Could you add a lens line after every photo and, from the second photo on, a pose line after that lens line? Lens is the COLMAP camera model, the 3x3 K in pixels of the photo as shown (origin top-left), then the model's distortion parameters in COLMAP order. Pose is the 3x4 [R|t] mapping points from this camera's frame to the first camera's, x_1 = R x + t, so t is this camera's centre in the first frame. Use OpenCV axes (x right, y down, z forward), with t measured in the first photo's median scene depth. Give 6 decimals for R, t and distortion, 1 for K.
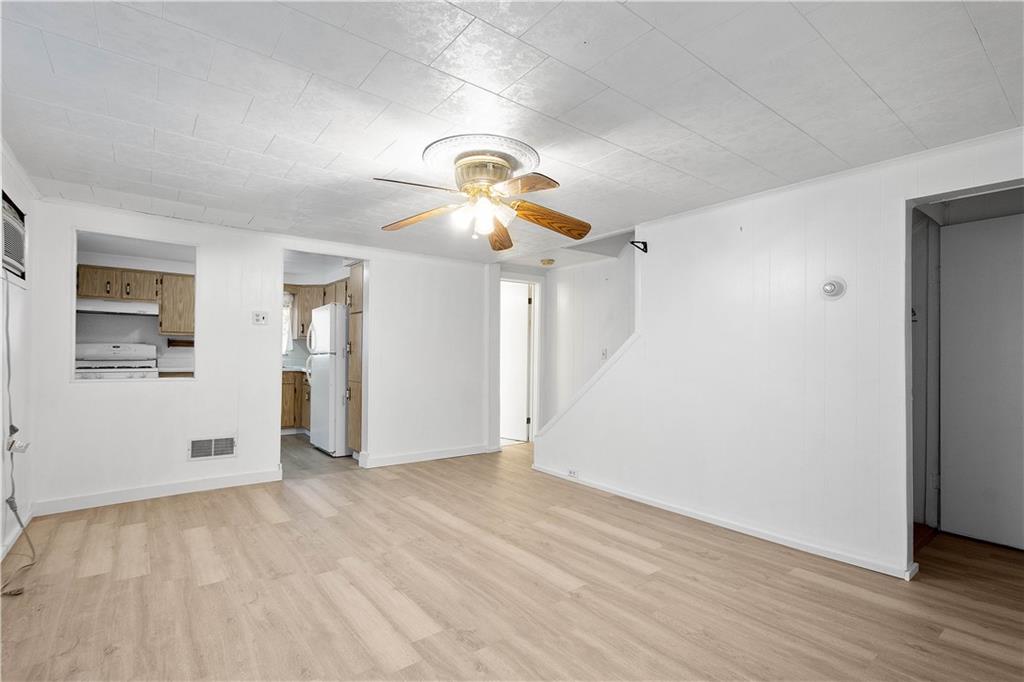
lens RADIAL K [[477.4, 0, 512.0], [0, 477.4, 341.0], [0, 0, 1]] dist [0.008889, -0.000182]
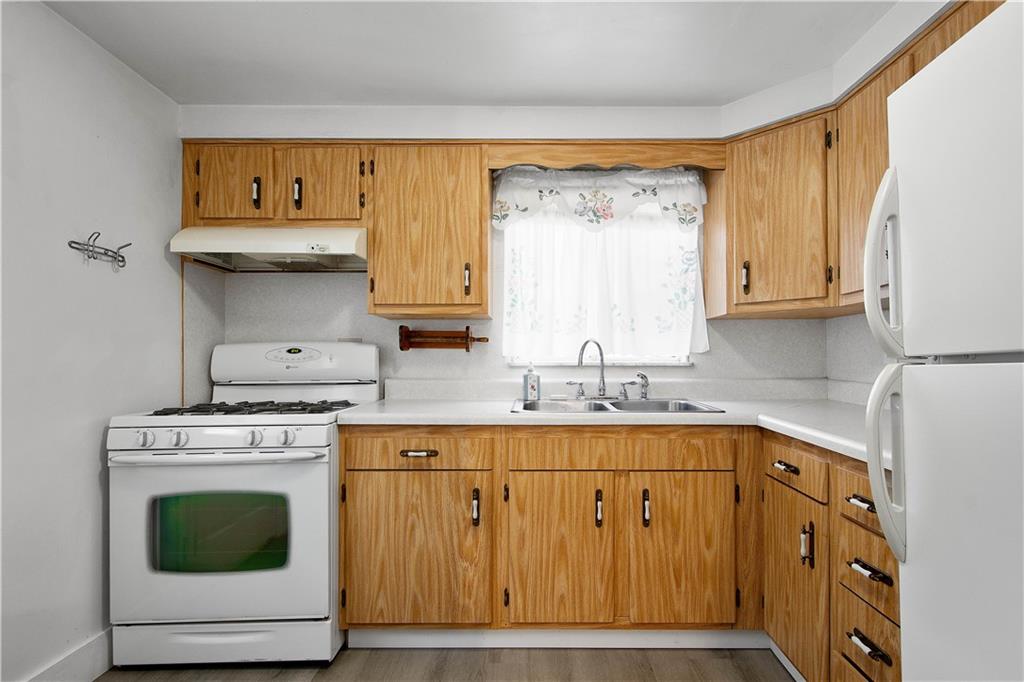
lens RADIAL K [[494.5, 0, 521.3], [0, 494.5, 353.3], [0, 0, 1]] dist [0.009963, -0.001420]
pose [[0.786631, -0.028317, -0.616774, -0.572350], [0.031258, 0.999493, -0.006022, 0.030064], [0.616632, -0.014542, 0.787117, 1.063747]]
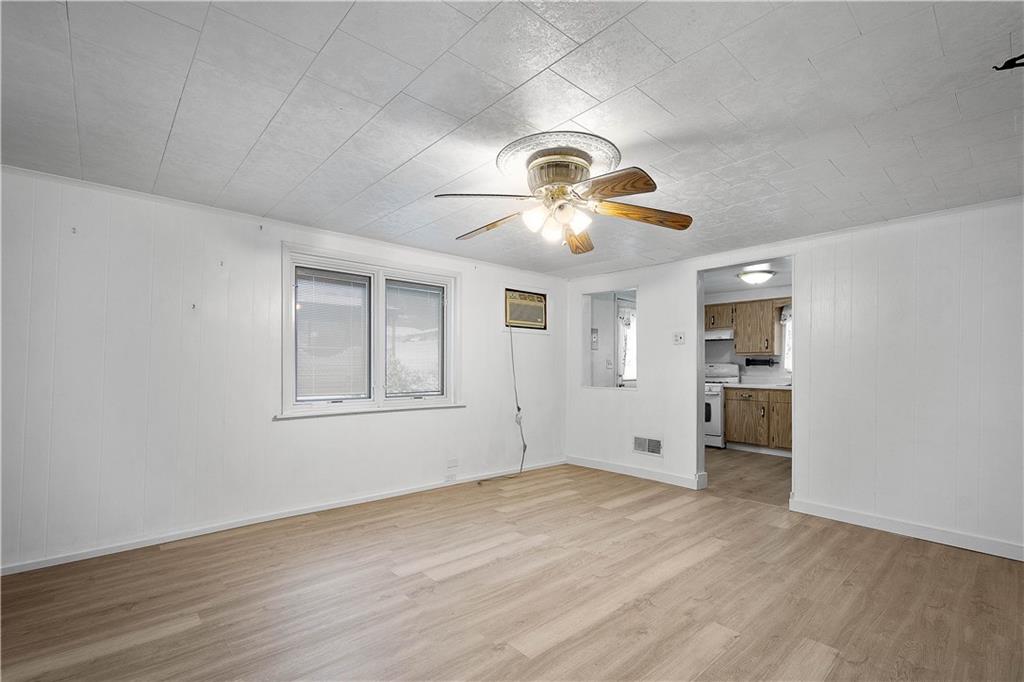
lens RADIAL K [[463.3, 0, 505.5], [0, 463.3, 363.3], [0, 0, 1]] dist [0.001887, 0.000027]
pose [[0.055008, -0.020303, -0.998279, 0.507716], [0.021672, 0.999582, -0.019135, 0.021311], [0.998251, -0.020582, 0.055425, 0.511342]]
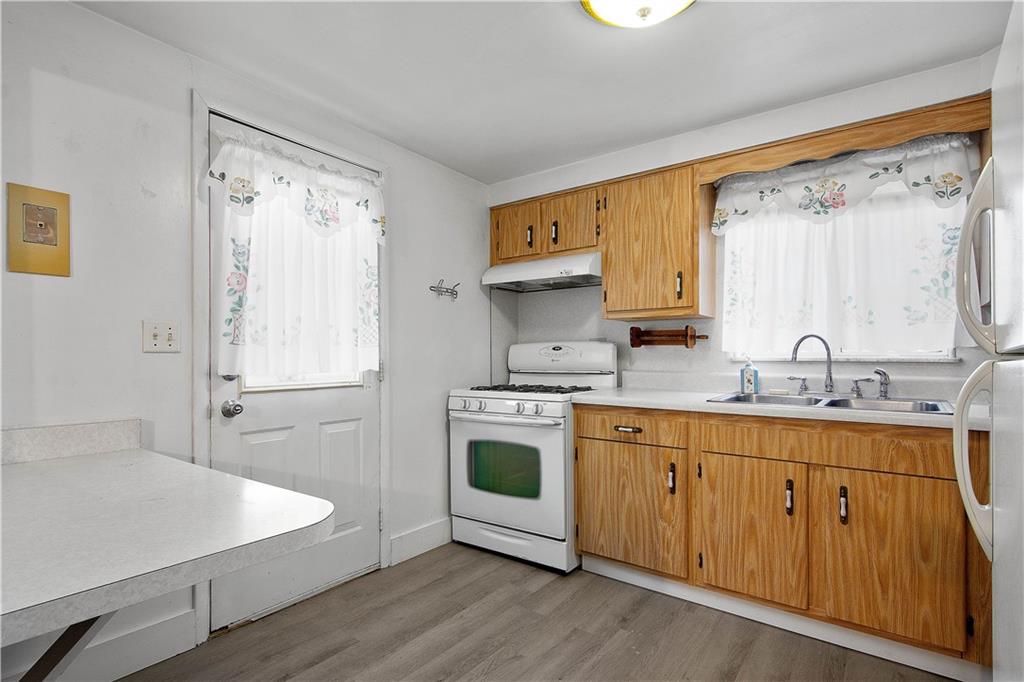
lens RADIAL K [[494.5, 0, 521.3], [0, 494.5, 353.3], [0, 0, 1]] dist [0.009963, -0.001420]
pose [[0.271650, -0.022443, -0.962134, -0.415515], [0.030169, 0.999435, -0.014795, 0.032690], [0.961923, -0.025008, 0.272173, 1.087893]]
